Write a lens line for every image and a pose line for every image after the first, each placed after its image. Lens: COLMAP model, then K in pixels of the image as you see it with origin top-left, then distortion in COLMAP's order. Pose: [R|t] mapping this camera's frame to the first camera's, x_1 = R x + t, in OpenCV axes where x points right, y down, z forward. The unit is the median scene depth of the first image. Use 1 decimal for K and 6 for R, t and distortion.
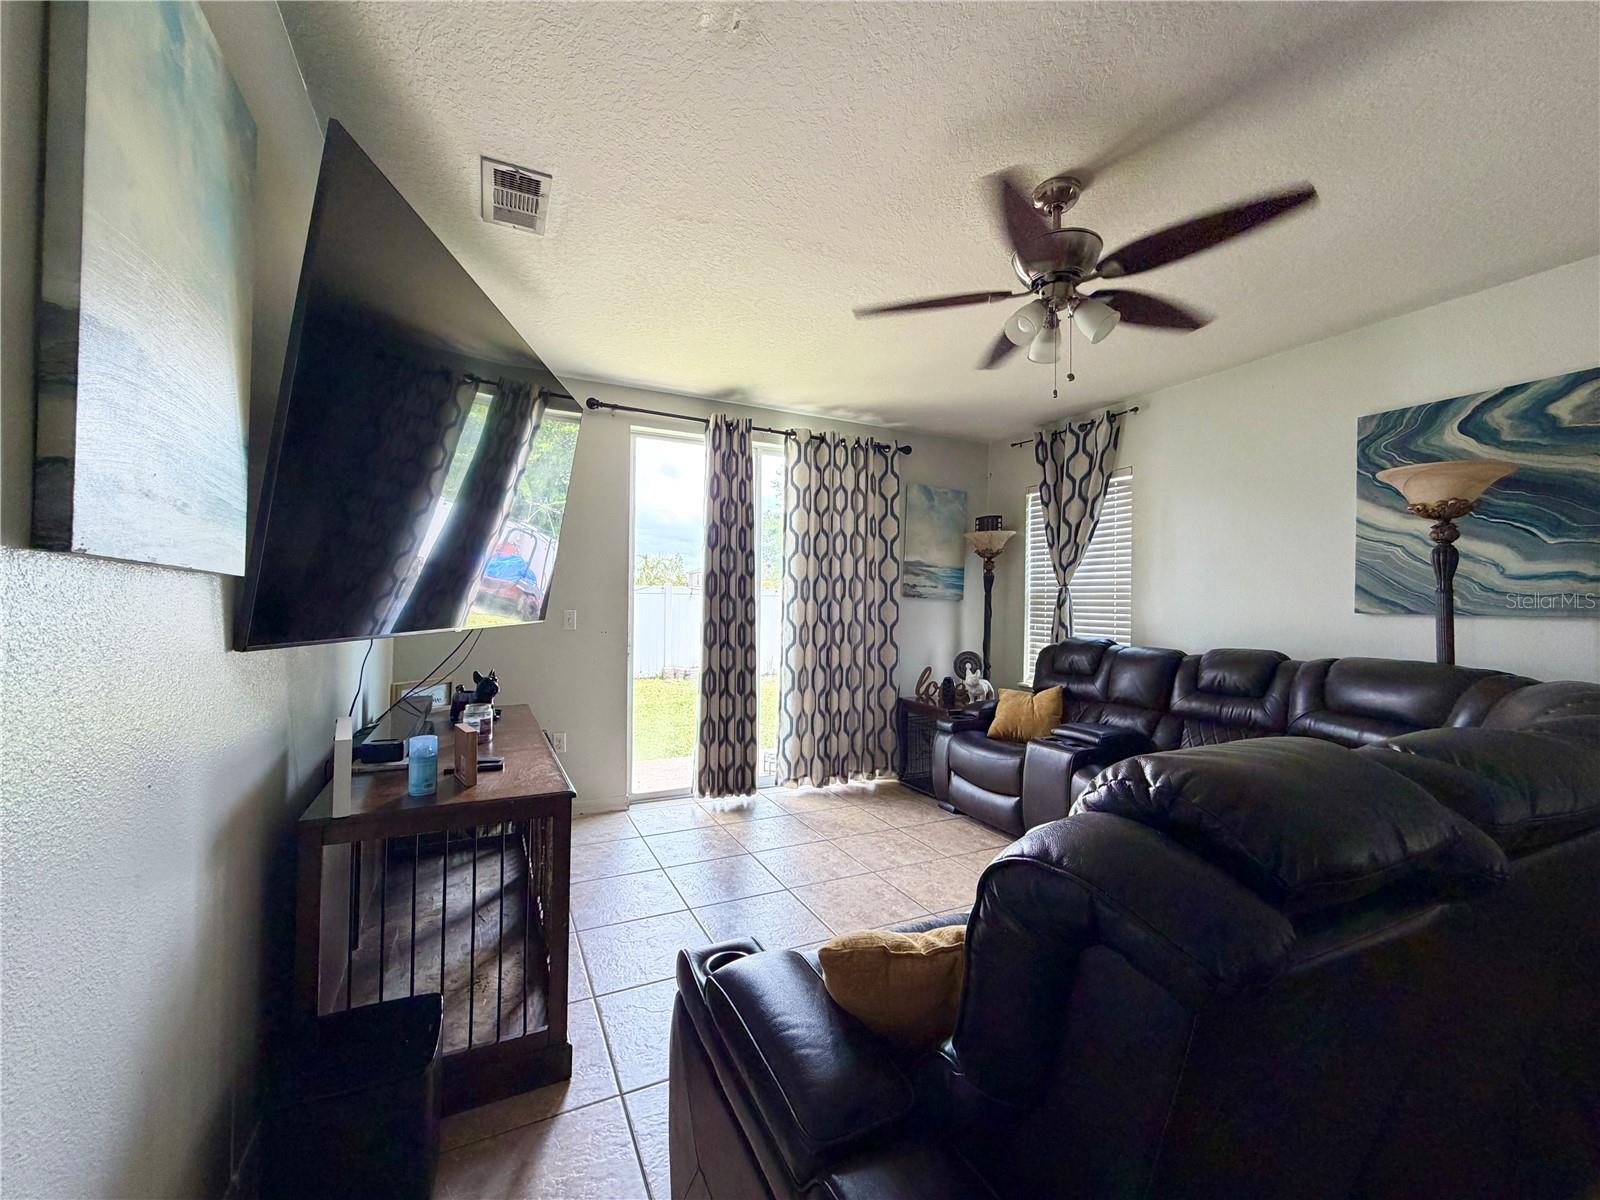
lens RADIAL K [[637.3, 0, 798.2], [0, 637.3, 600.8], [0, 0, 1]] dist [-0.001774, 0.001021]
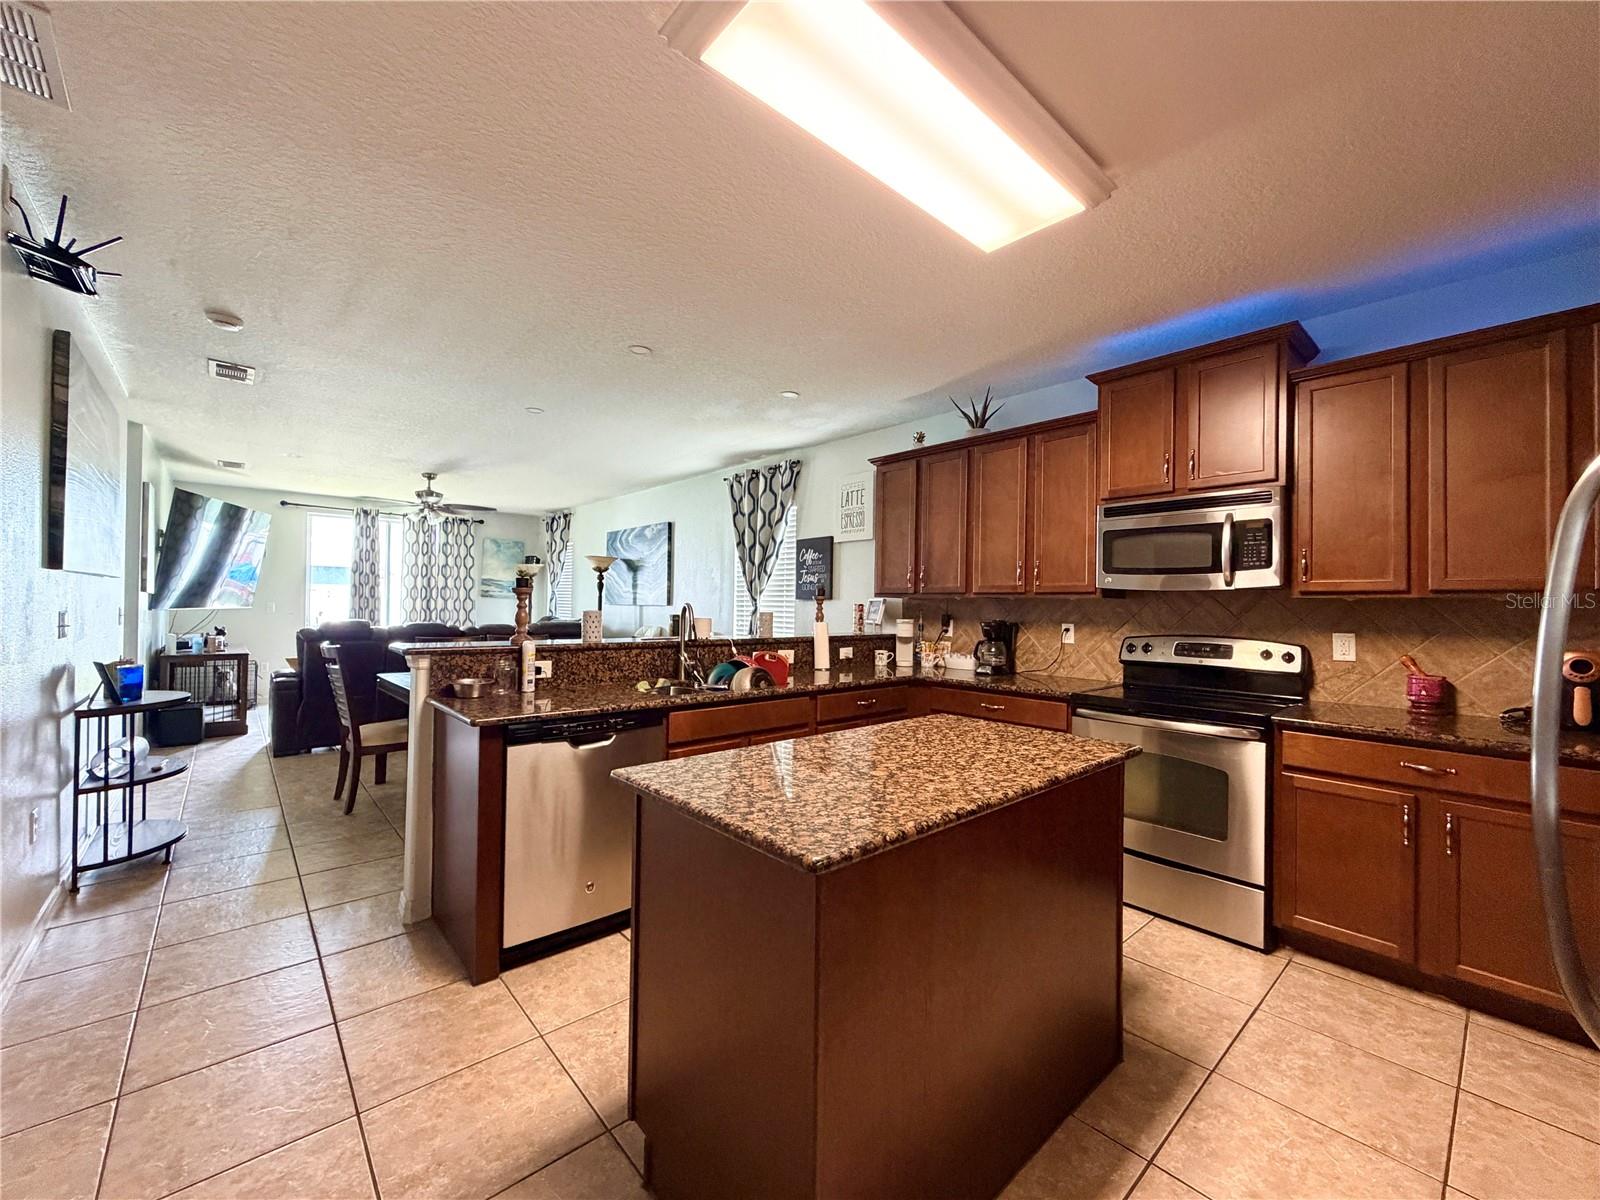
lens RADIAL K [[637.3, 0, 793.3], [0, 637.3, 599.0], [0, 0, 1]] dist [-0.001774, 0.001021]
pose [[0.965262, 0.005467, 0.261226, 0.634992], [-0.005795, 0.999983, 0.000488, -0.006343], [-0.261219, -0.001985, 0.965278, -1.237650]]
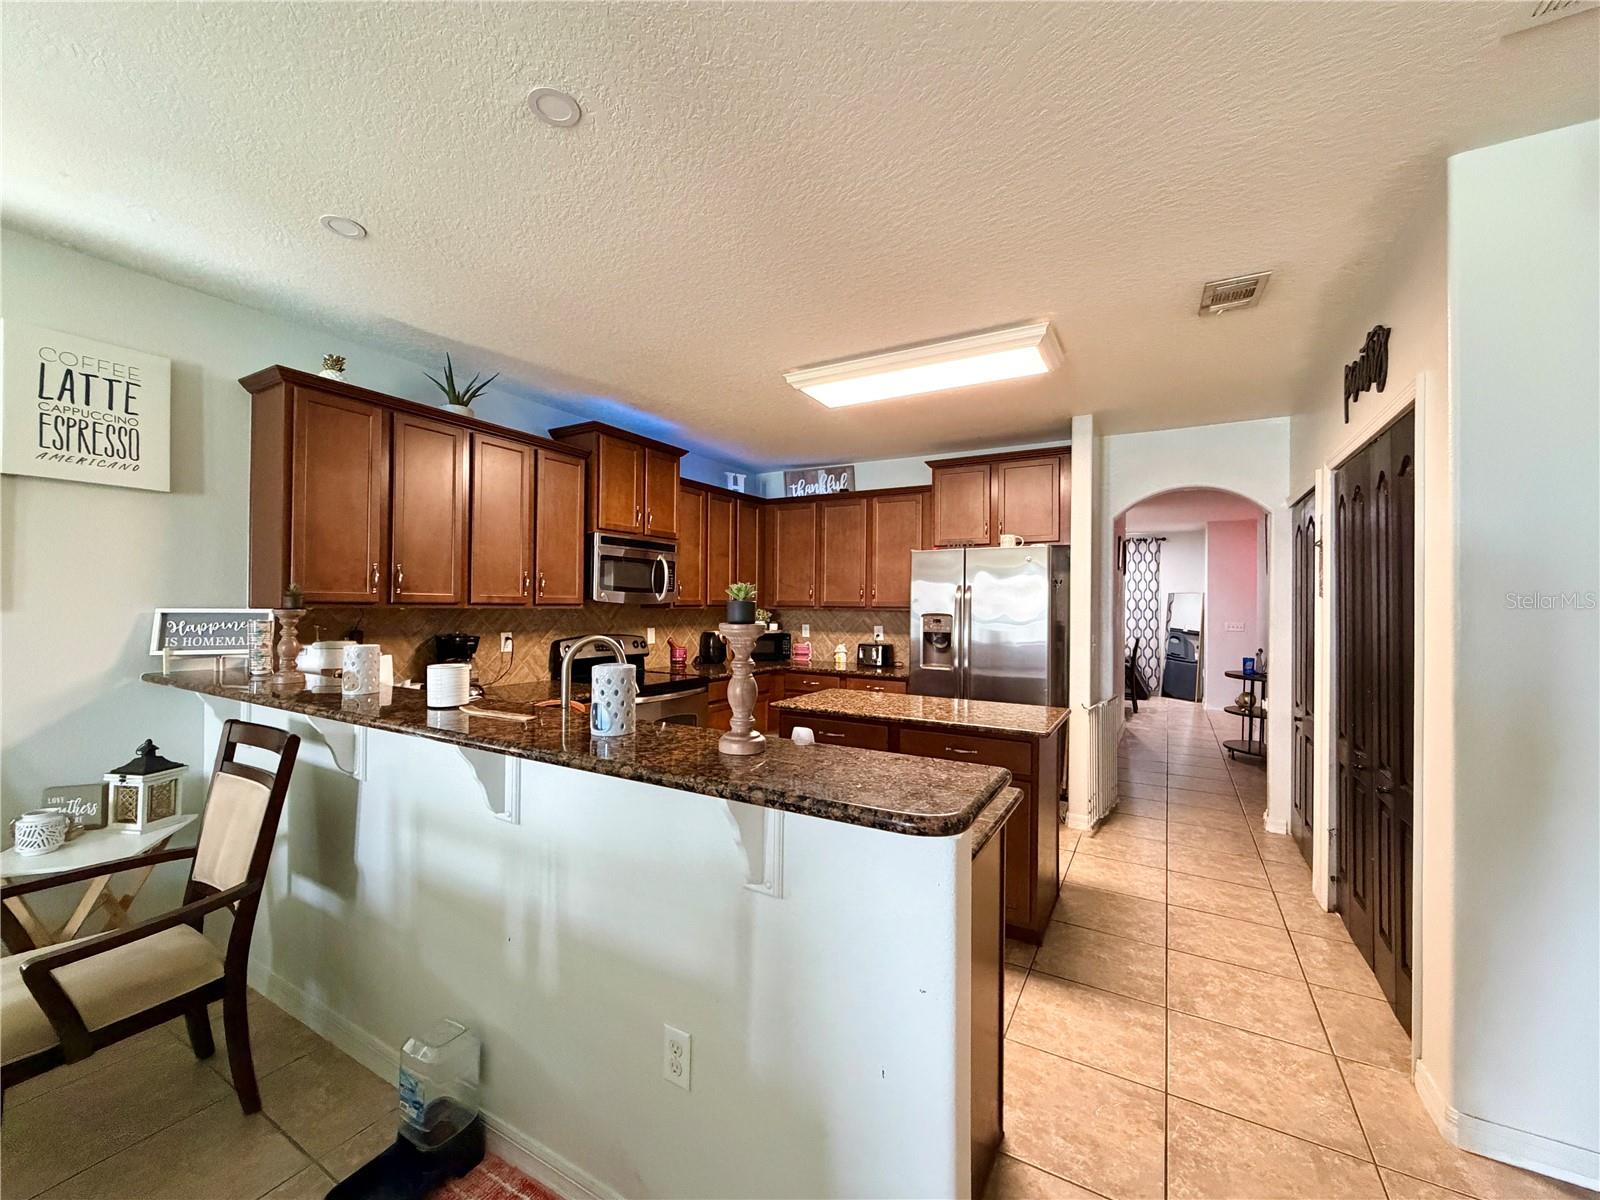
lens RADIAL K [[637.3, 0, 796.1], [0, 637.3, 601.0], [0, 0, 1]] dist [-0.001774, 0.001021]
pose [[-0.549046, -0.011825, 0.835708, 0.281410], [-0.023915, 0.999713, -0.001566, -0.025487], [-0.835450, -0.020846, -0.549171, -0.386769]]
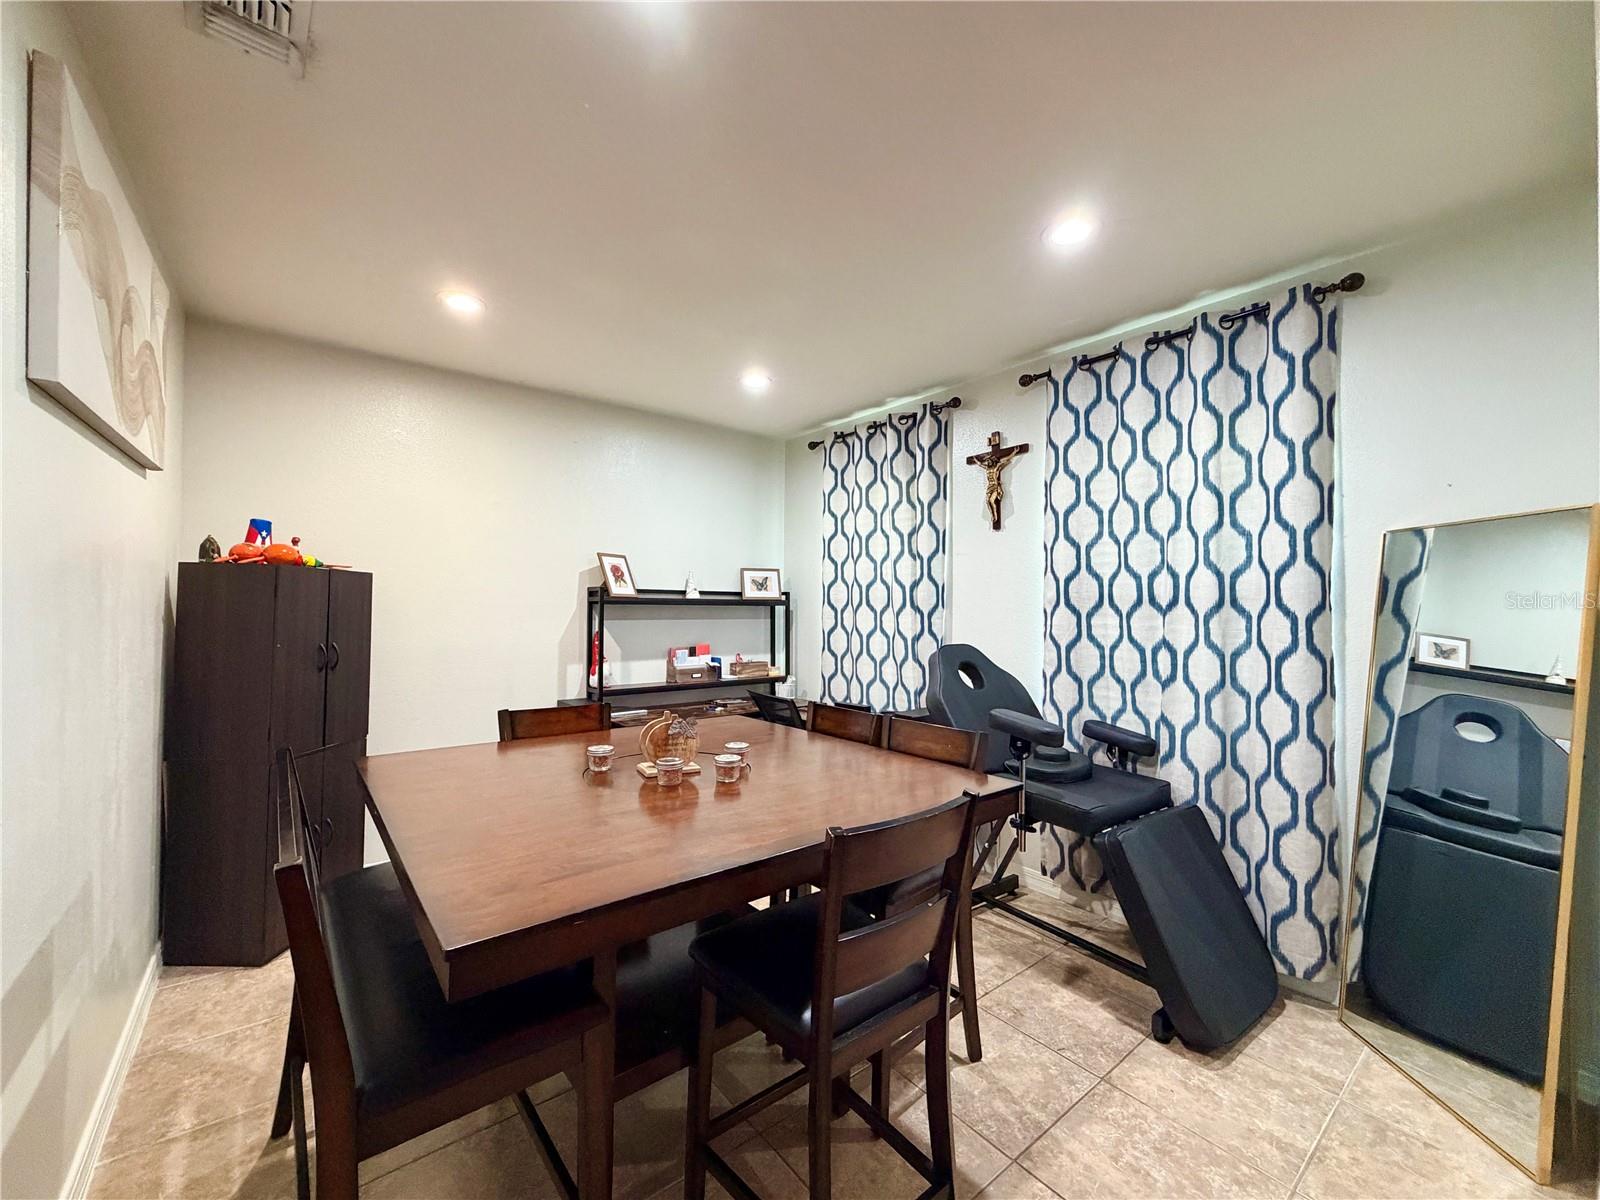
lens RADIAL K [[637.3, 0, 802.0], [0, 637.3, 607.3], [0, 0, 1]] dist [-0.001774, 0.001021]
pose [[-0.205939, -0.002627, 0.978561, 1.077268], [-0.013000, 0.999915, -0.000051, -0.025736], [-0.978478, -0.012732, -0.205956, -2.230561]]
